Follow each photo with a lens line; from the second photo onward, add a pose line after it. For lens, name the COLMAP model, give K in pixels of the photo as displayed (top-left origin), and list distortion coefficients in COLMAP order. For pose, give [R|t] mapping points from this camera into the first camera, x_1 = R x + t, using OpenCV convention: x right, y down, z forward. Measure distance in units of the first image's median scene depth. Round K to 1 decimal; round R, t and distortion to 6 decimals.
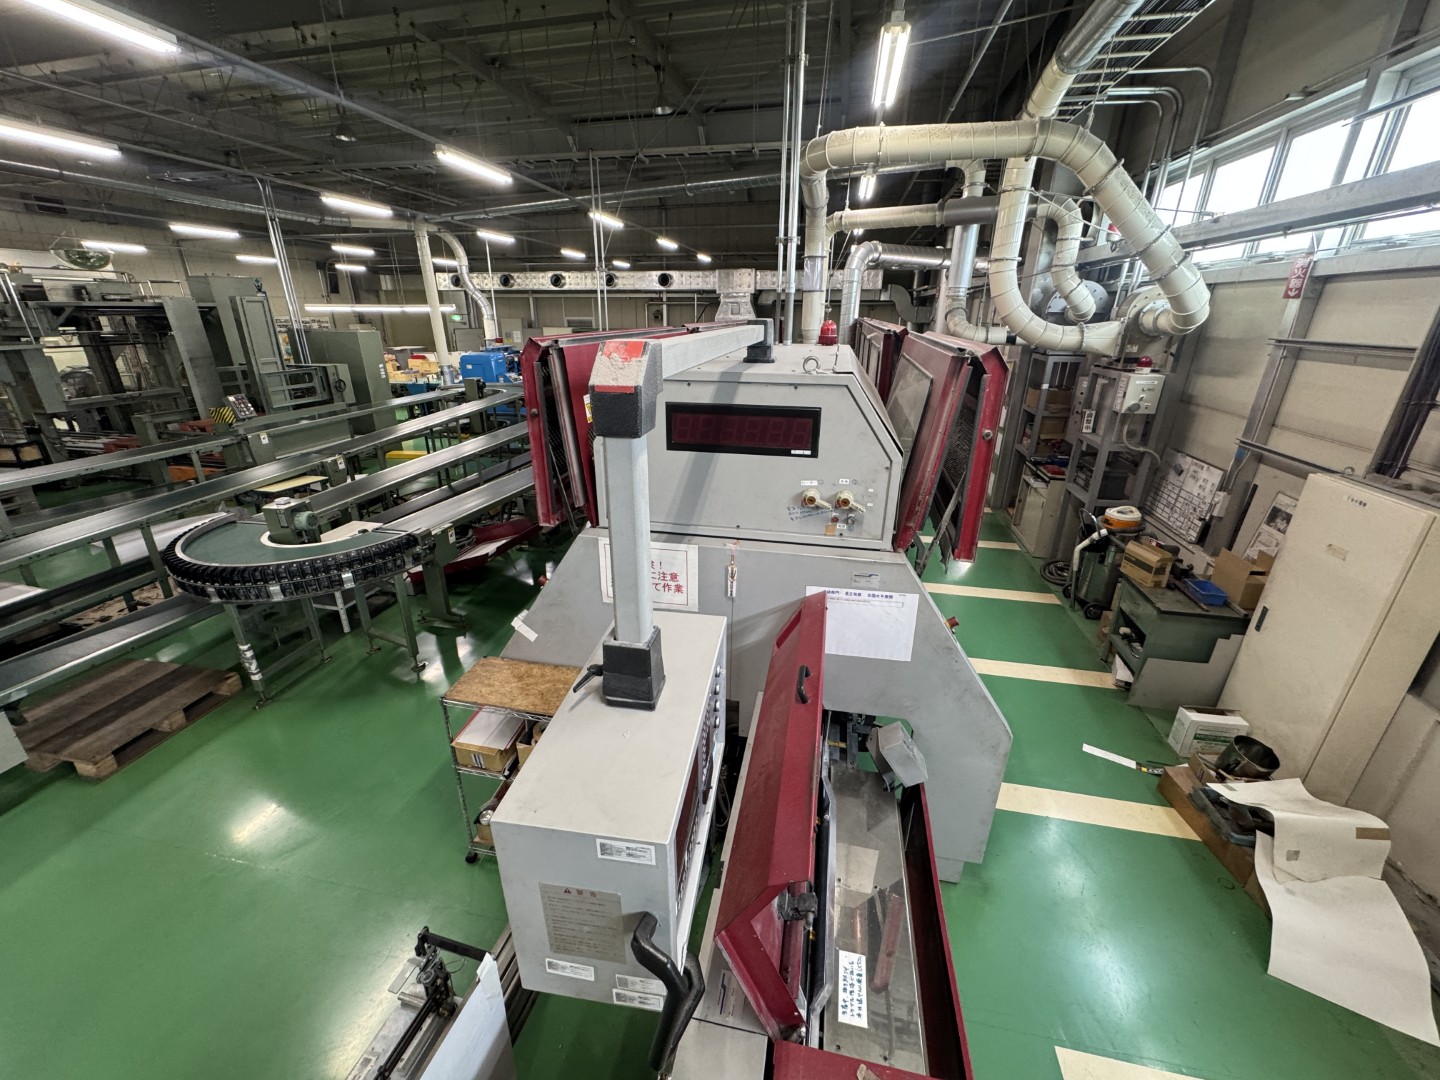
lens RADIAL K [[572.2, 0, 714.7], [0, 572.2, 539.1], [0, 0, 1]] dist [-0.004154, 0.000968]
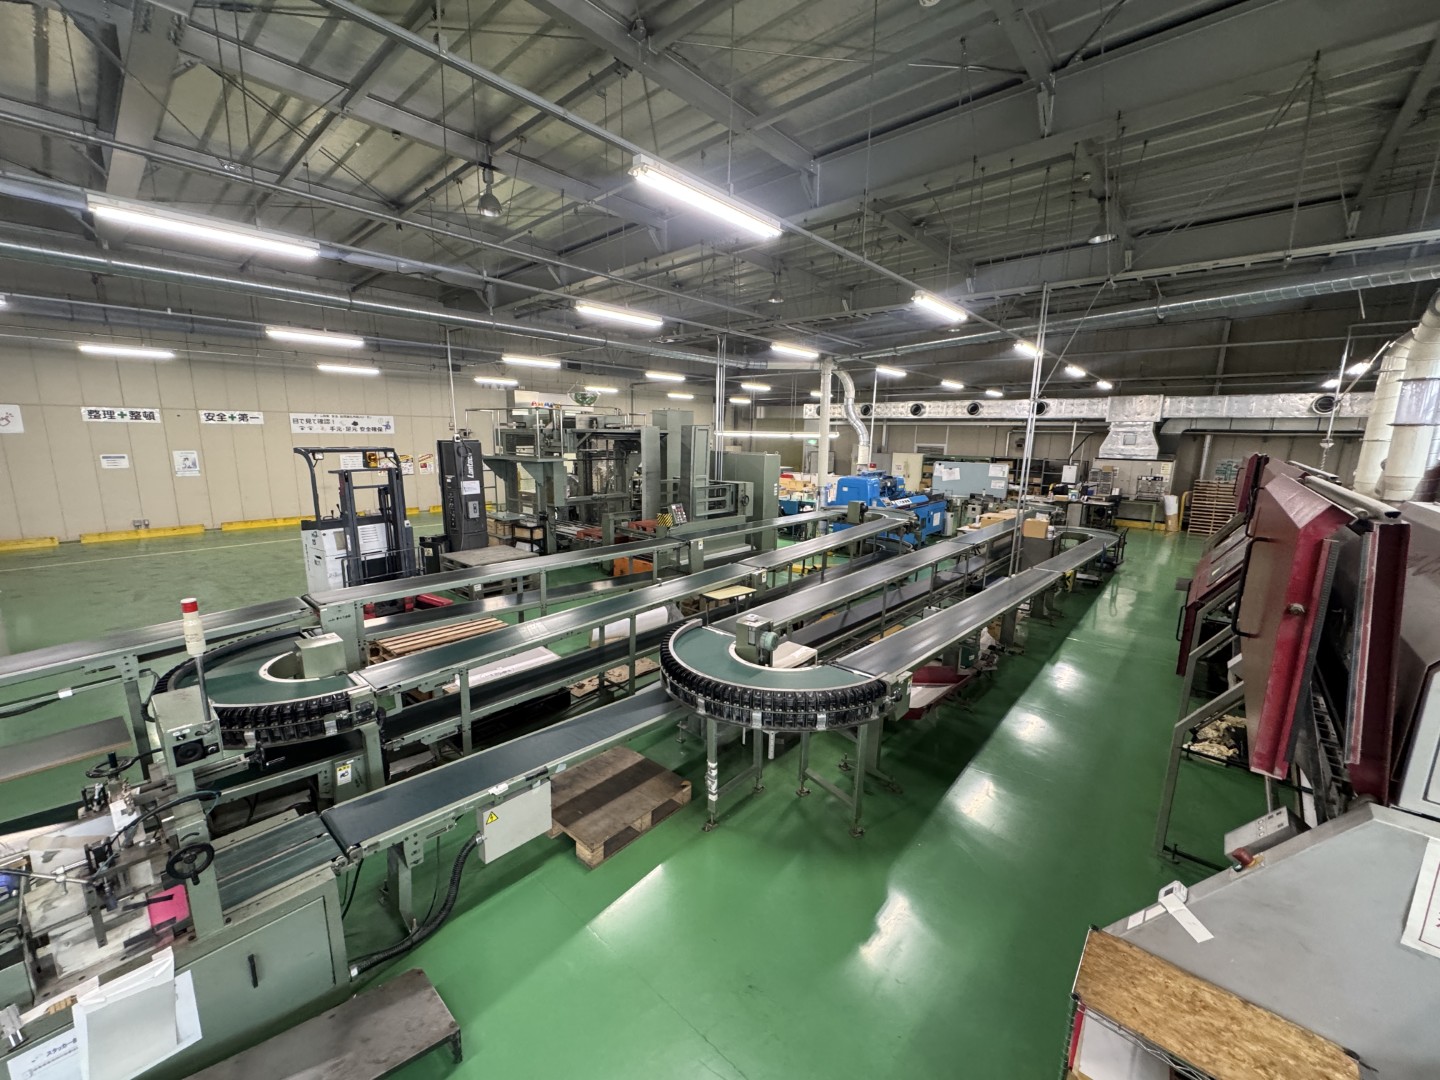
lens RADIAL K [[572.2, 0, 716.6], [0, 572.2, 540.1], [0, 0, 1]] dist [-0.004154, 0.000968]
pose [[0.868096, 0.100885, -0.486036, -0.161397], [-0.194982, 0.969733, -0.146969, -0.019075], [0.456498, 0.222352, 0.861492, 0.026674]]
